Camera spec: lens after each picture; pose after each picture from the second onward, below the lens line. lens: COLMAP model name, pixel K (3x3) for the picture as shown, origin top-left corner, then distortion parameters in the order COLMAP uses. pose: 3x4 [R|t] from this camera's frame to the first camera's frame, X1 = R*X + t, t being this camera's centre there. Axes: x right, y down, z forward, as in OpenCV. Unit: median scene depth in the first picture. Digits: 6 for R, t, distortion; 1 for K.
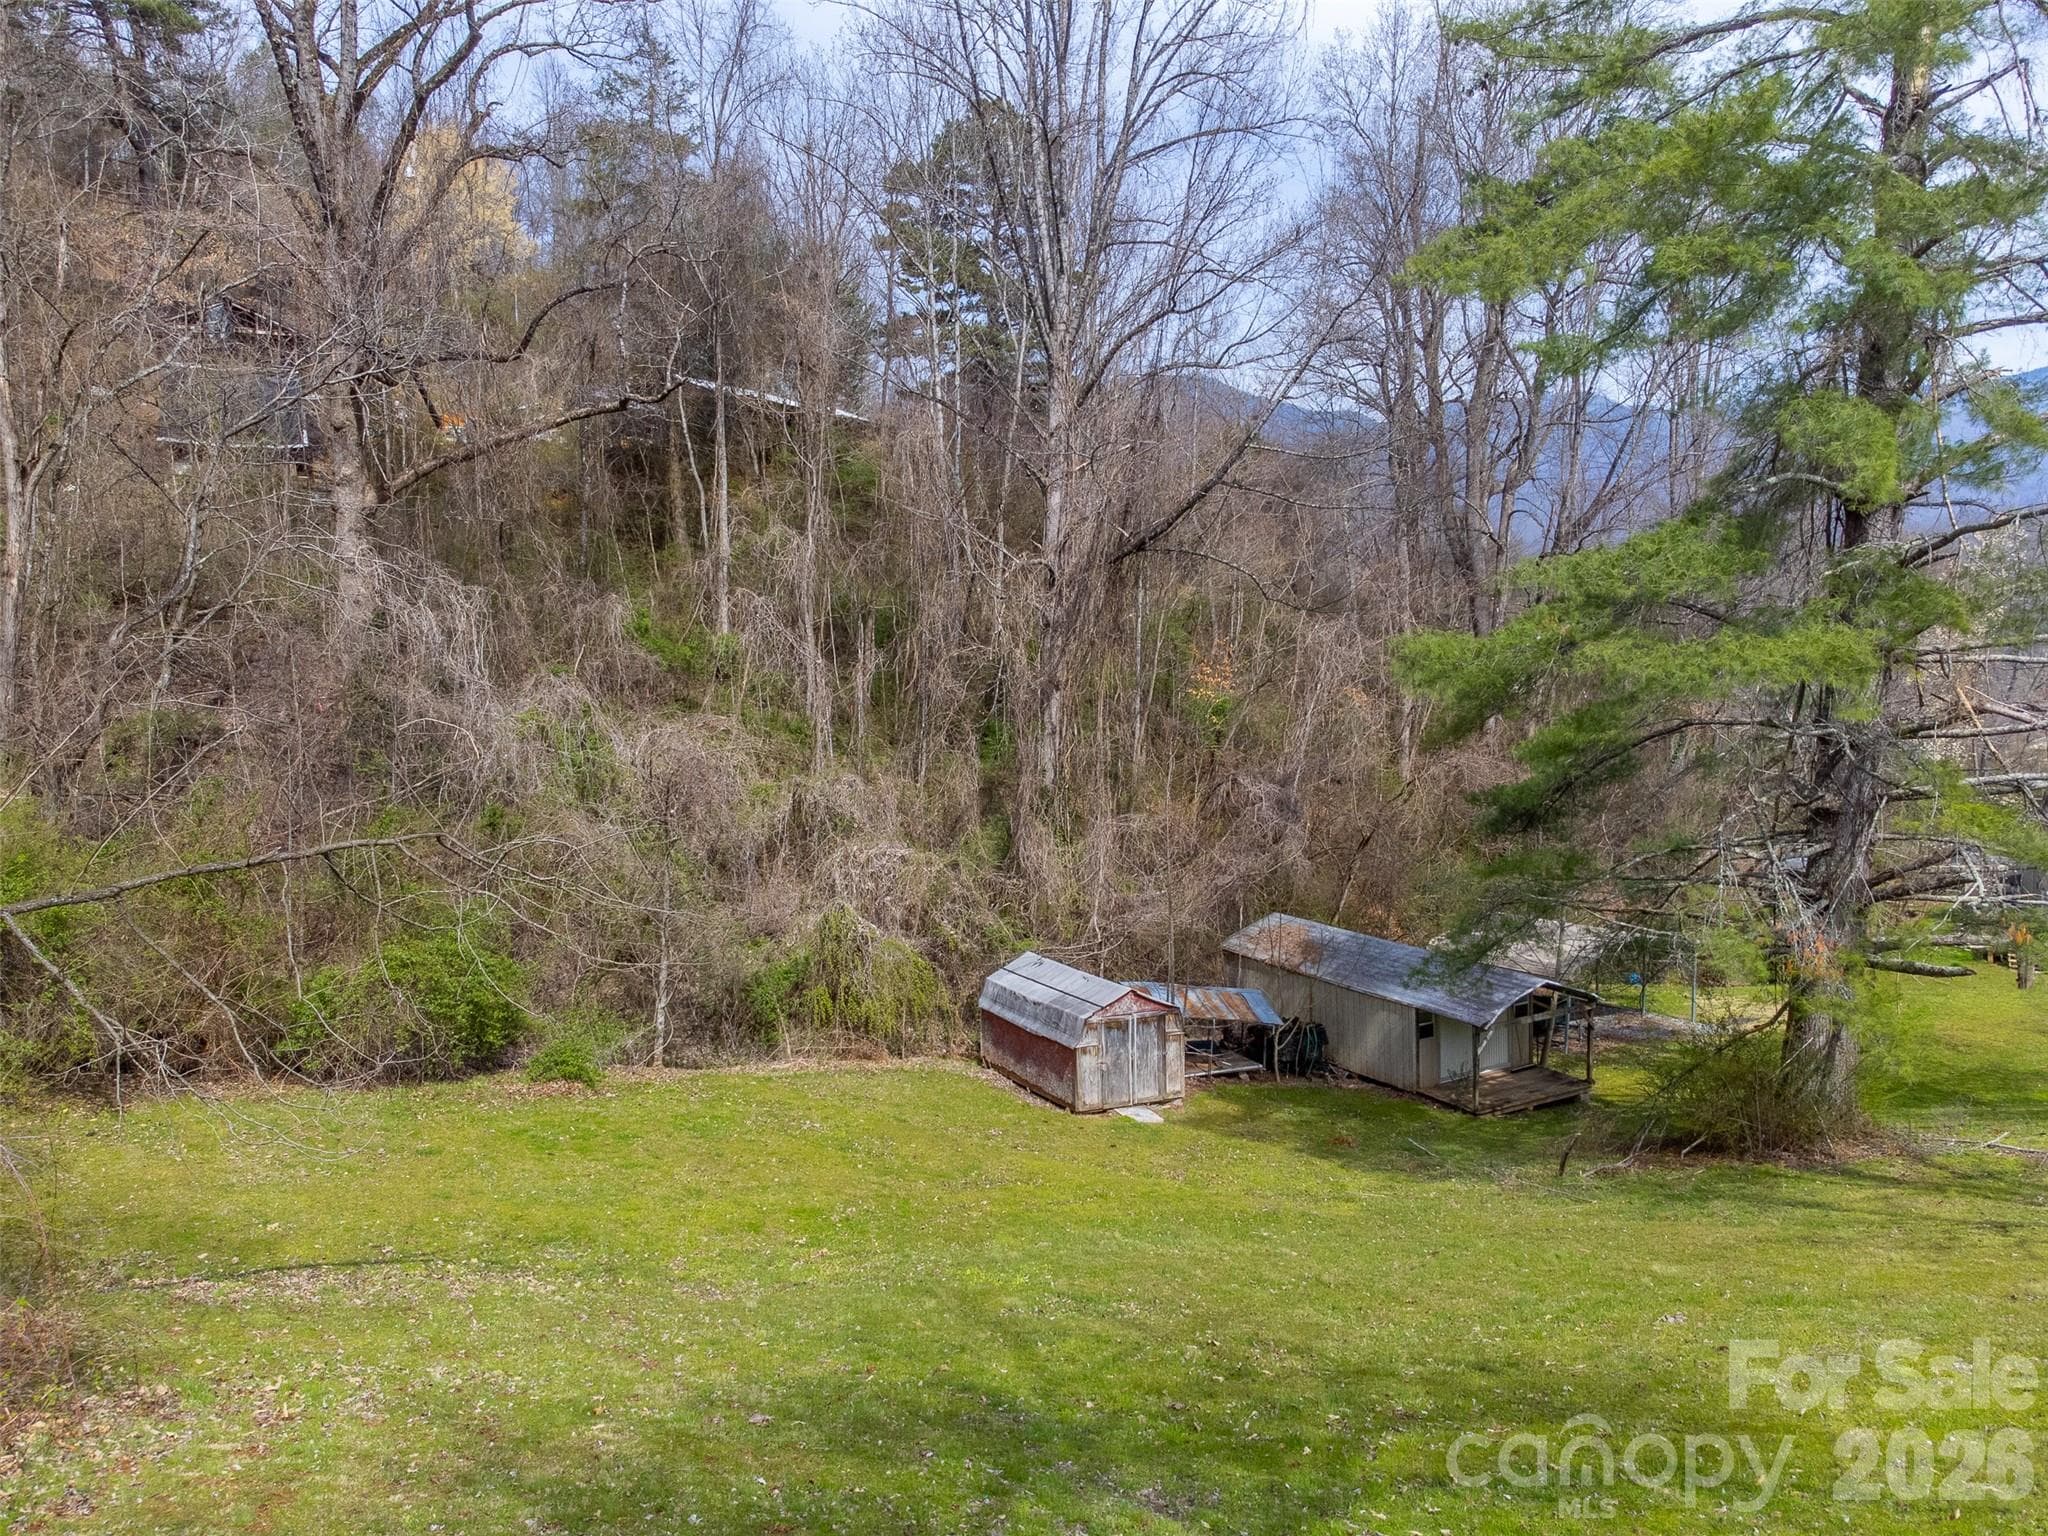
lens RADIAL K [[1524.1, 0, 1010.4], [0, 1524.1, 761.8], [0, 0, 1]] dist [0.007732, 0.017058]
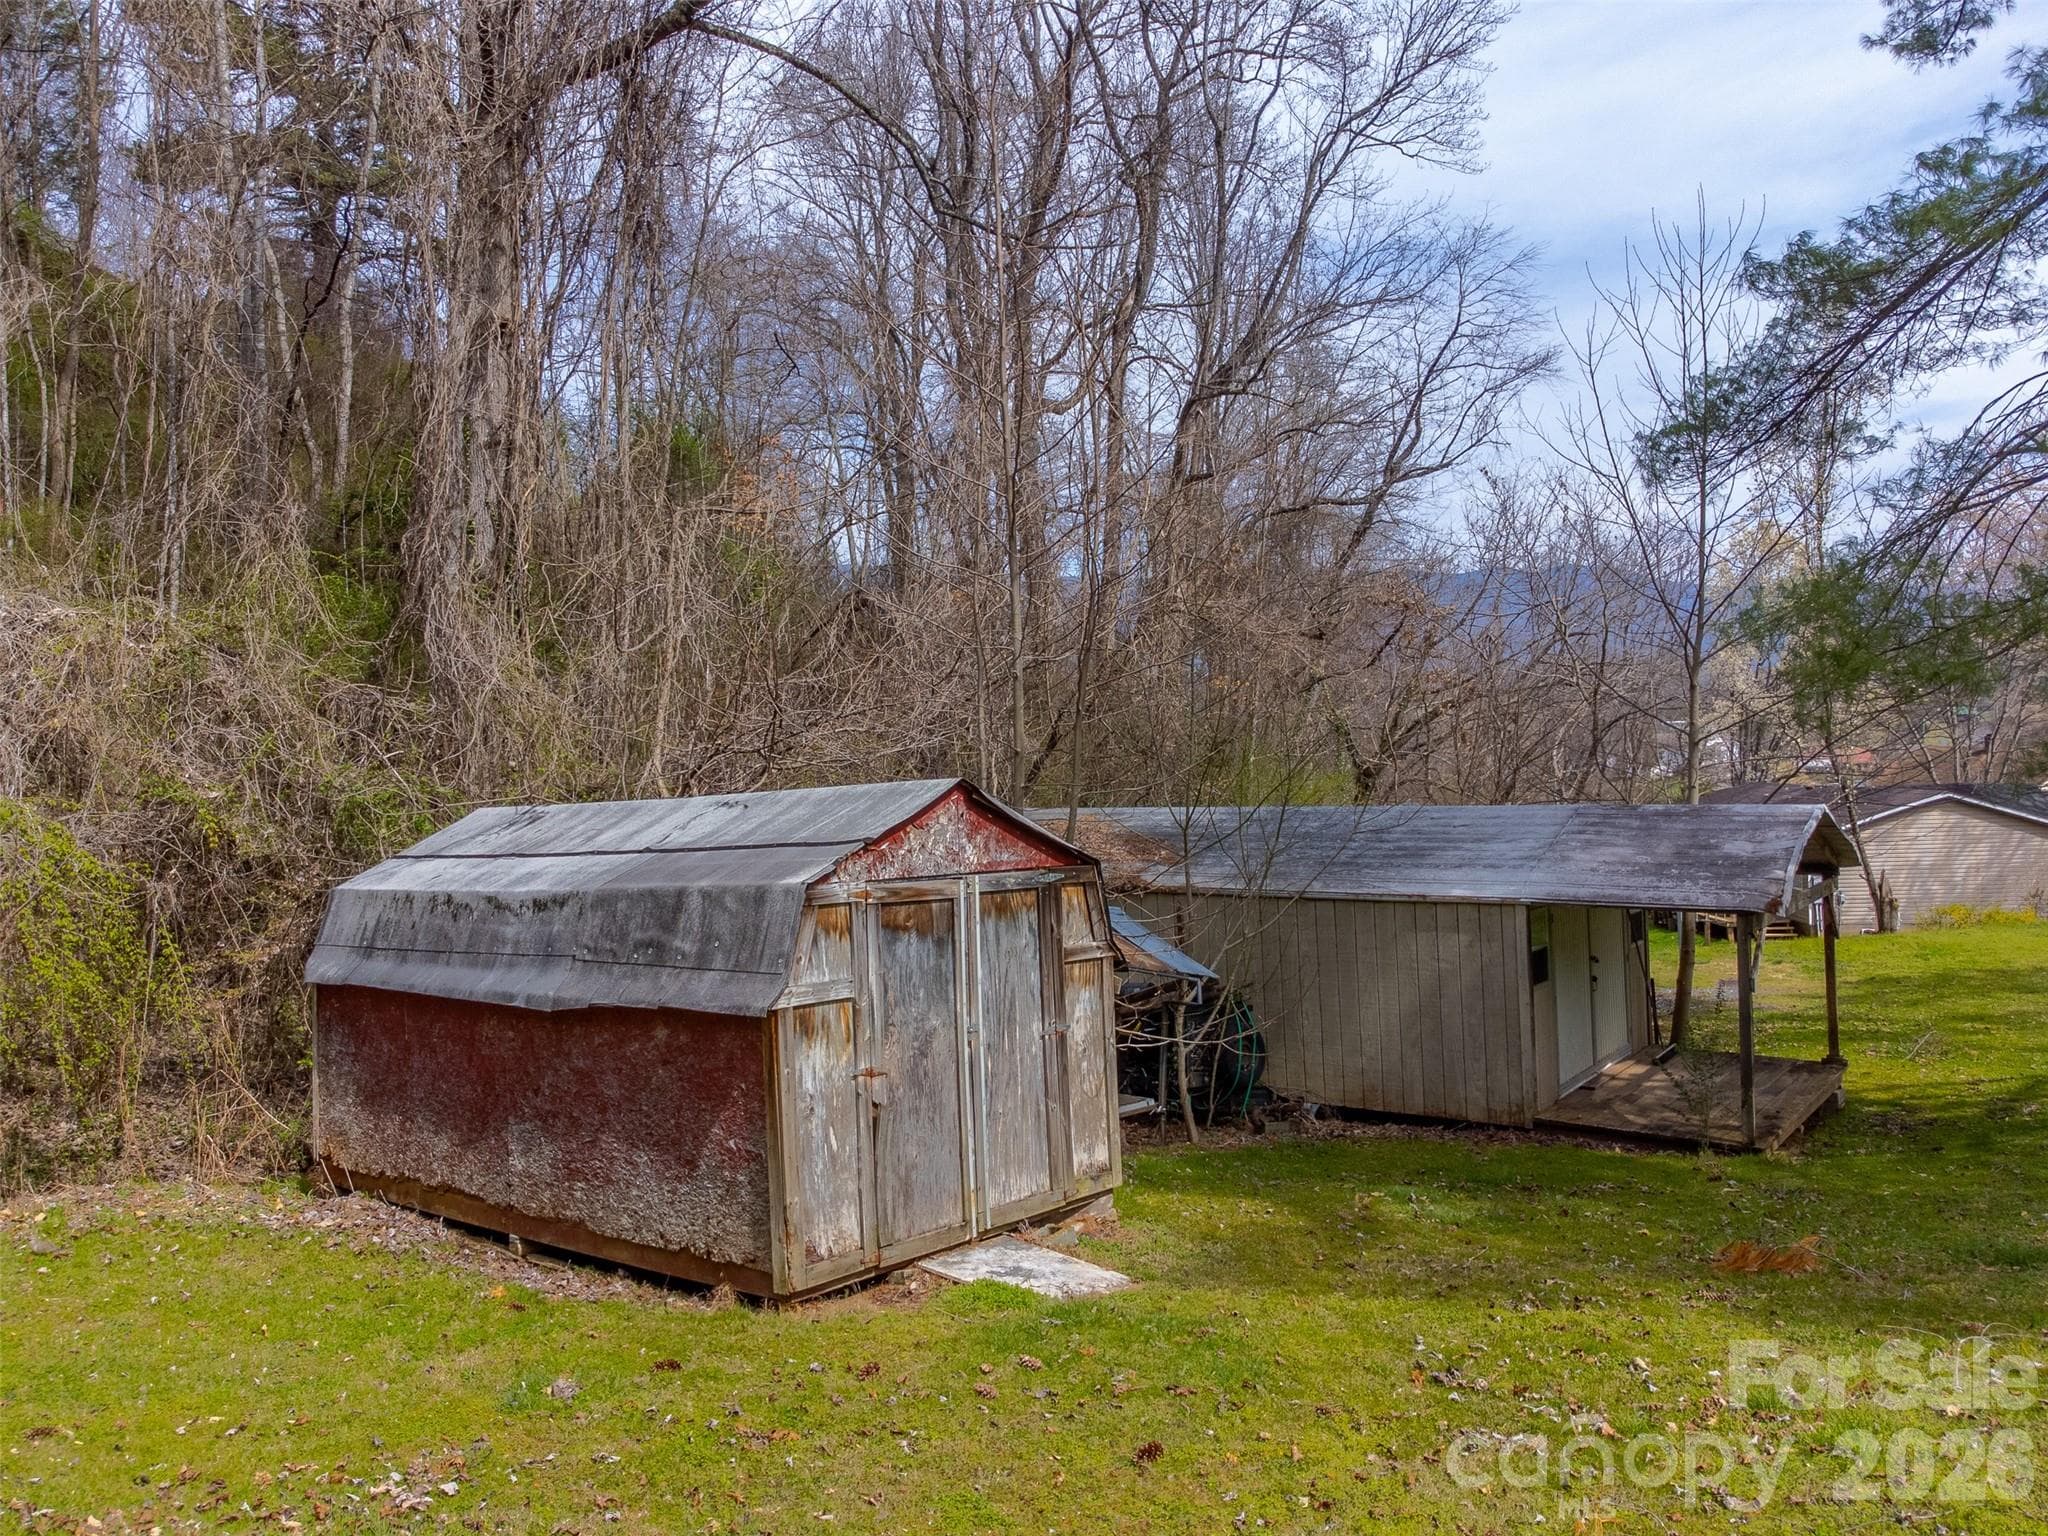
lens RADIAL K [[1524.1, 0, 1029.3], [0, 1524.1, 755.9], [0, 0, 1]] dist [0.007732, 0.017058]
pose [[0.913097, -0.003559, 0.407727, -0.014694], [0.046673, 0.994302, -0.095844, 0.166215], [-0.405063, 0.106545, 0.908060, 0.739434]]
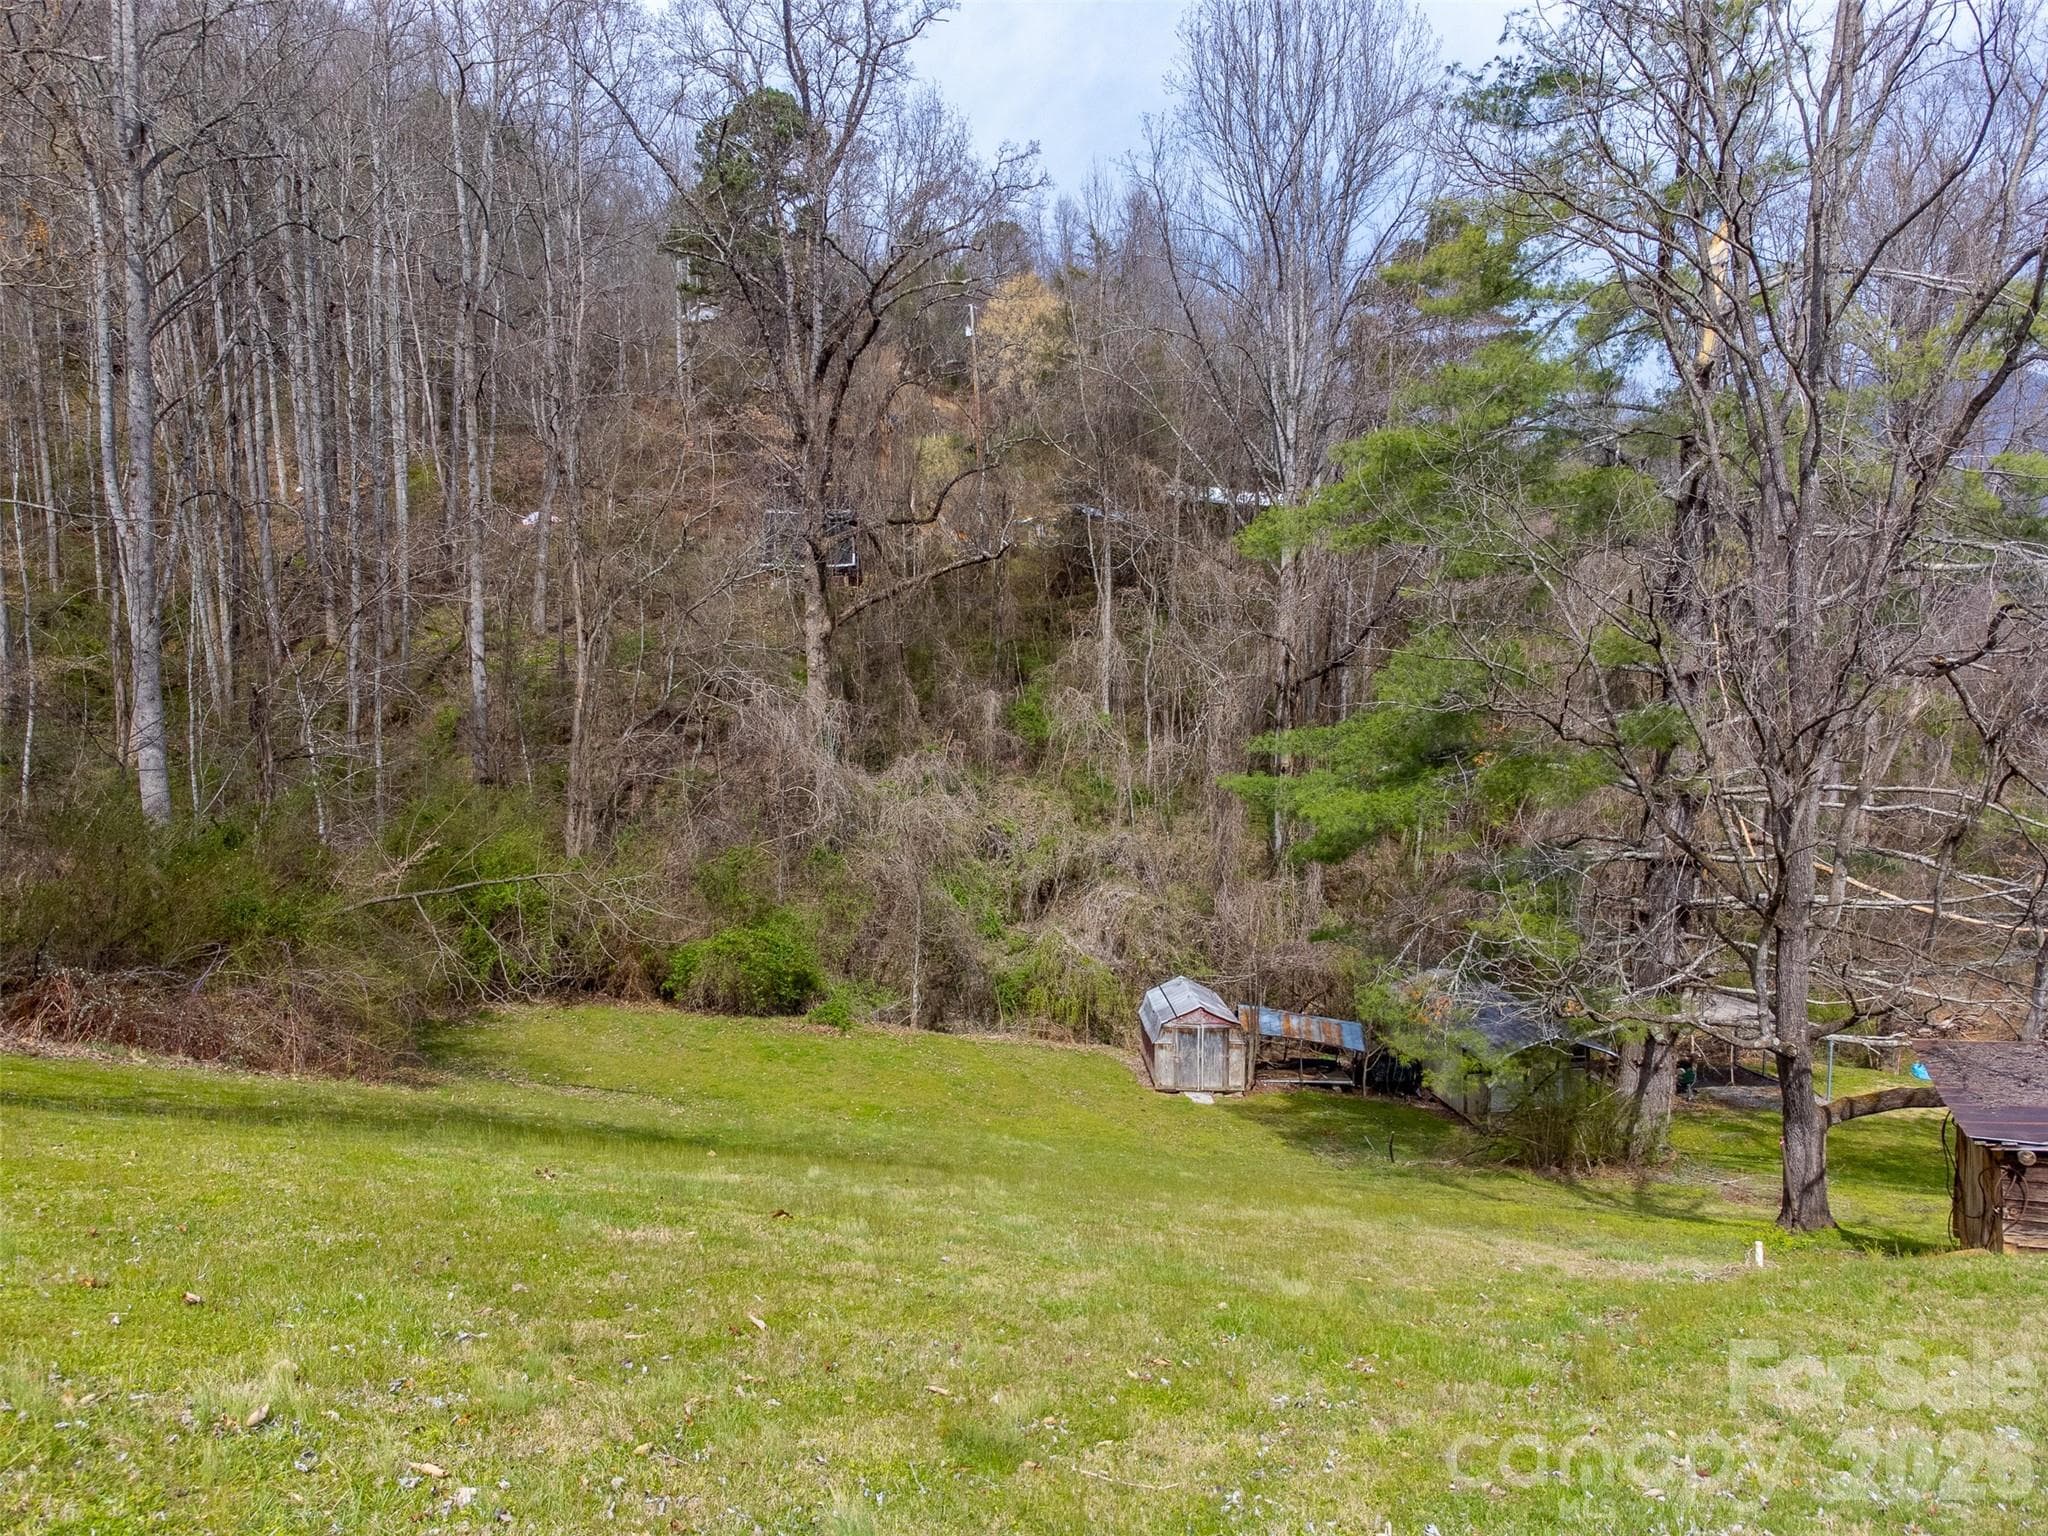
lens RADIAL K [[1524.1, 0, 1021.5], [0, 1524.1, 782.1], [0, 0, 1]] dist [0.007732, 0.017058]
pose [[0.902364, 0.038578, -0.429245, 0.503240], [-0.038847, 0.999212, 0.008138, -0.057266], [0.429221, 0.009331, 0.903151, -0.308643]]
